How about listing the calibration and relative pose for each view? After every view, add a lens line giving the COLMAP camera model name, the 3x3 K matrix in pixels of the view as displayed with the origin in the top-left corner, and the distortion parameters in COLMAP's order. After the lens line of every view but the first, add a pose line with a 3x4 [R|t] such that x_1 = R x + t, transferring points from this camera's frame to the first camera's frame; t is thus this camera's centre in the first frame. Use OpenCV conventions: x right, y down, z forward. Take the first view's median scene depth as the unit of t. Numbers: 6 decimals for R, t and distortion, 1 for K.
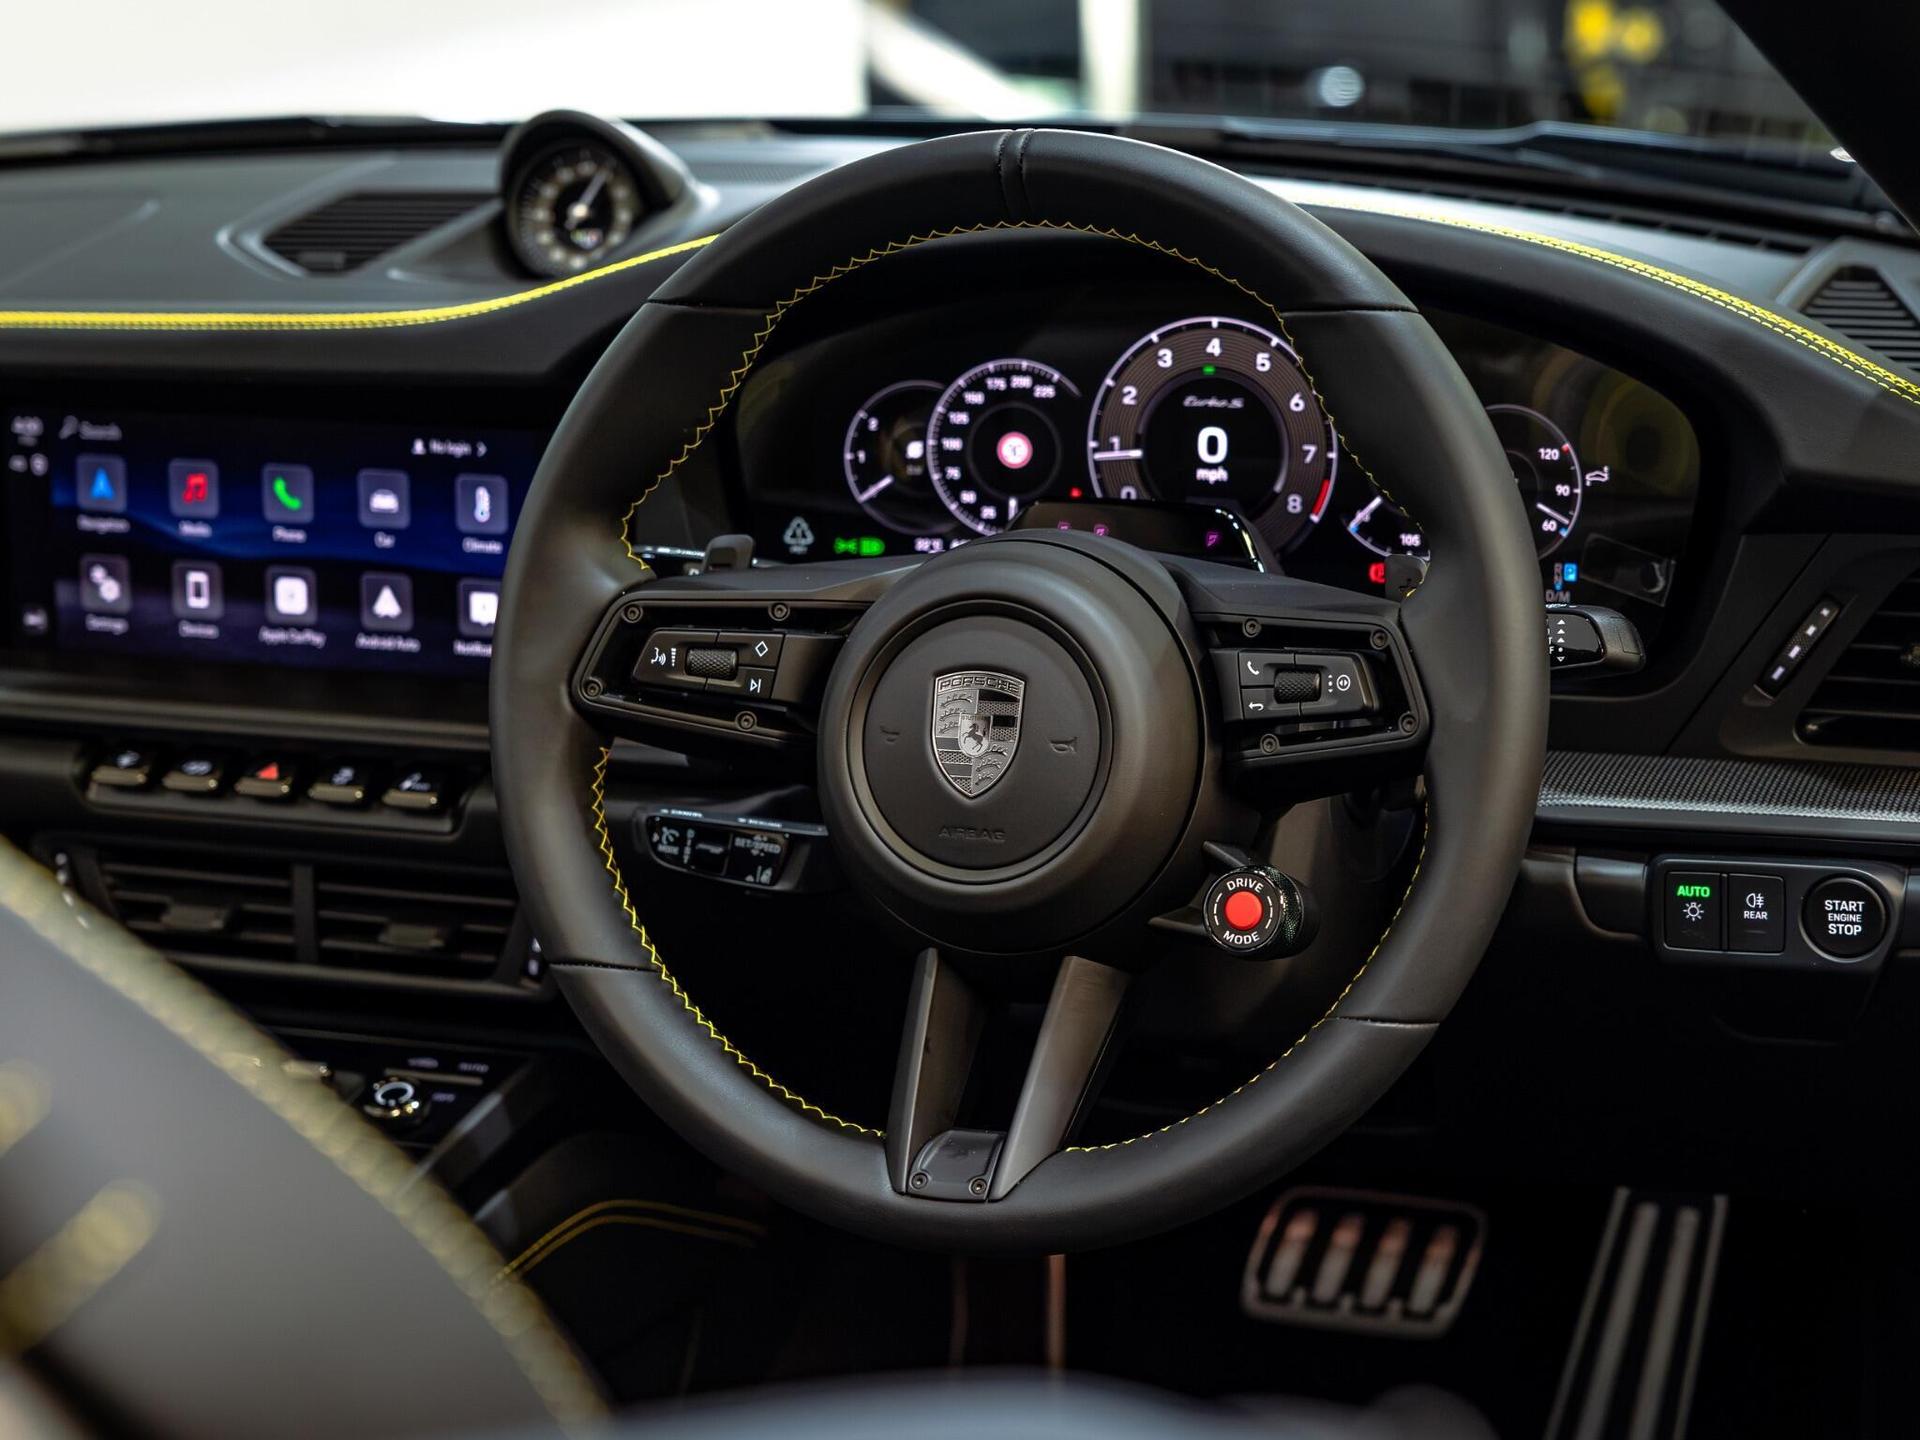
lens RADIAL K [[4151.7, 0, 962.2], [0, 4151.7, 720.7], [0, 0, 1]] dist [0.000843, 0.000000]
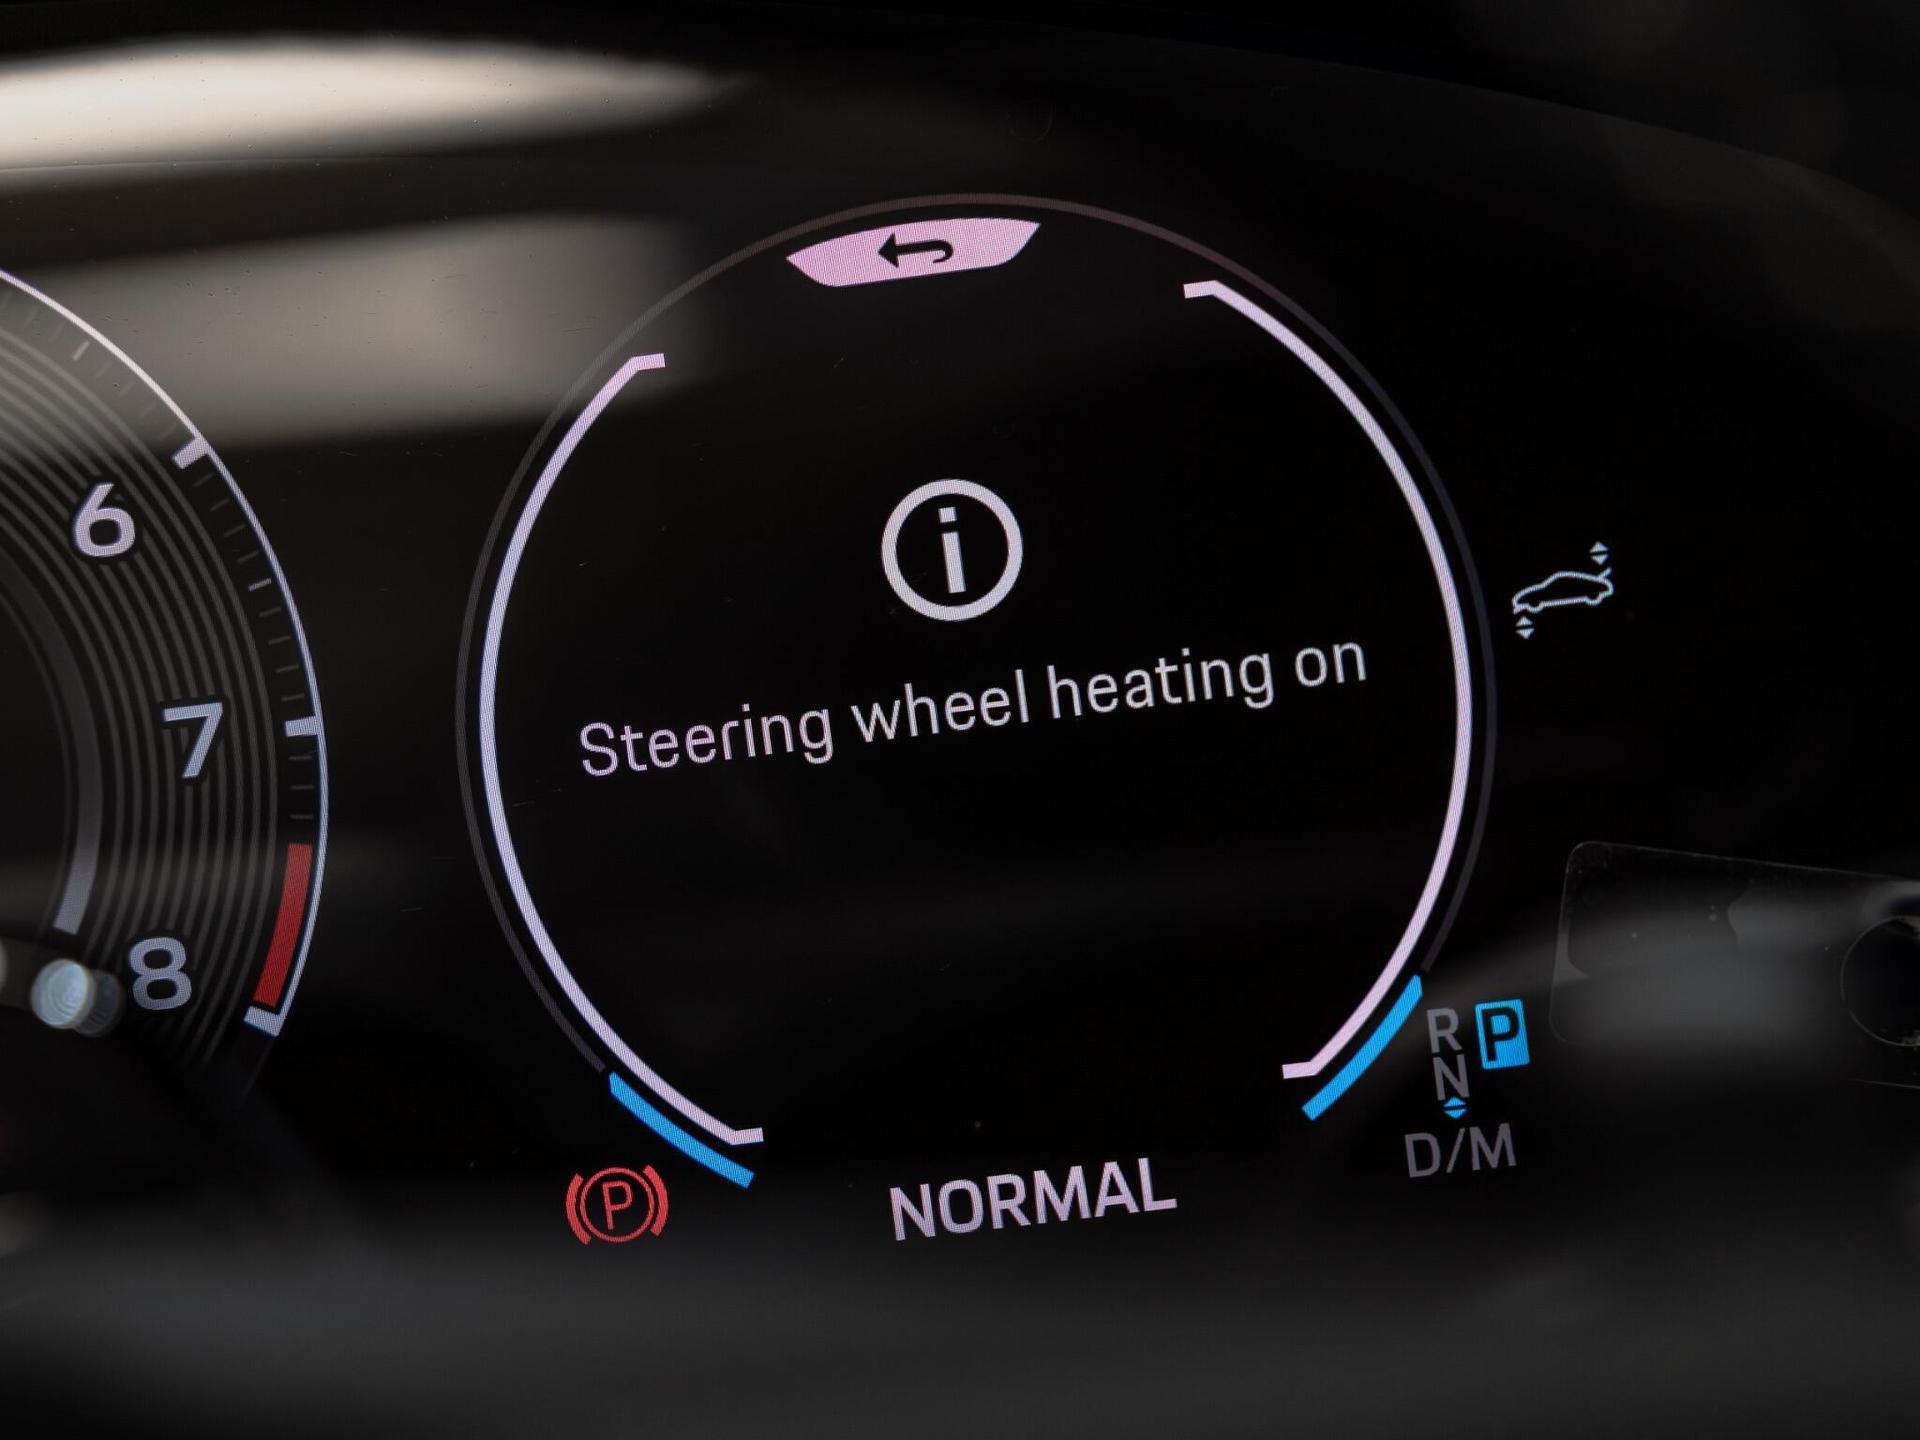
lens RADIAL K [[3763.9, 0, 955.3], [0, 3763.9, 724.0], [0, 0, 1]] dist [0.017116, 0.000000]
pose [[0.883028, -0.123786, 0.452702, 0.027798], [0.201499, 0.971156, -0.127489, -0.030758], [-0.423864, 0.203795, 0.882500, 0.797196]]
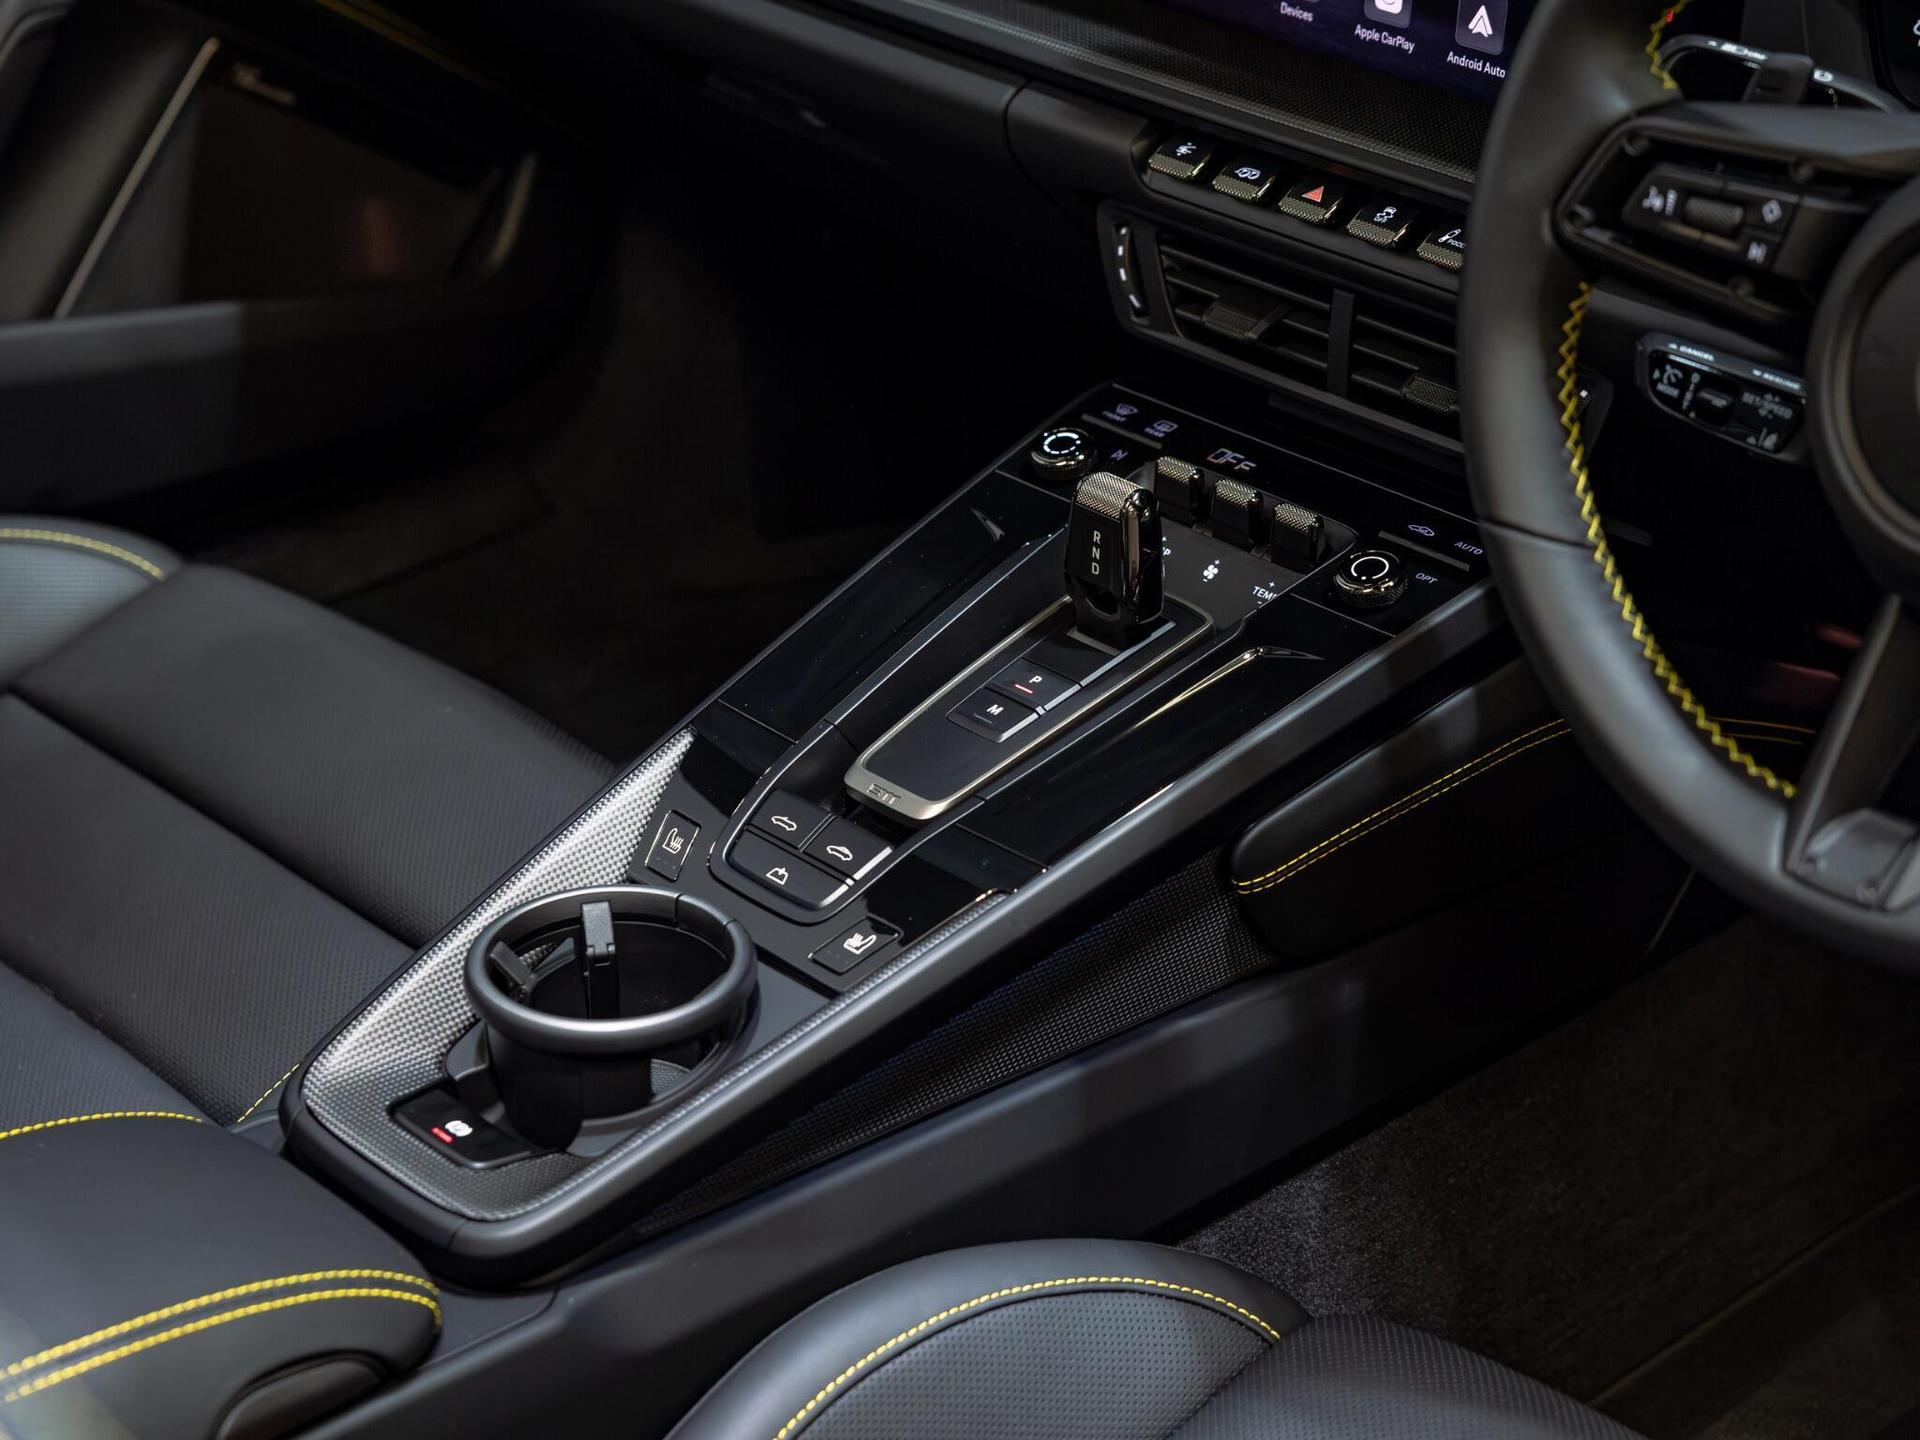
lens RADIAL K [[3763.9, 0, 961.9], [0, 3763.9, 719.0], [0, 0, 1]] dist [0.017116, 0.000000]
pose [[0.912161, 0.216894, -0.347734, 0.083638], [-0.127140, 0.956377, 0.263019, -0.090937], [0.389612, -0.195704, 0.899946, 0.194399]]
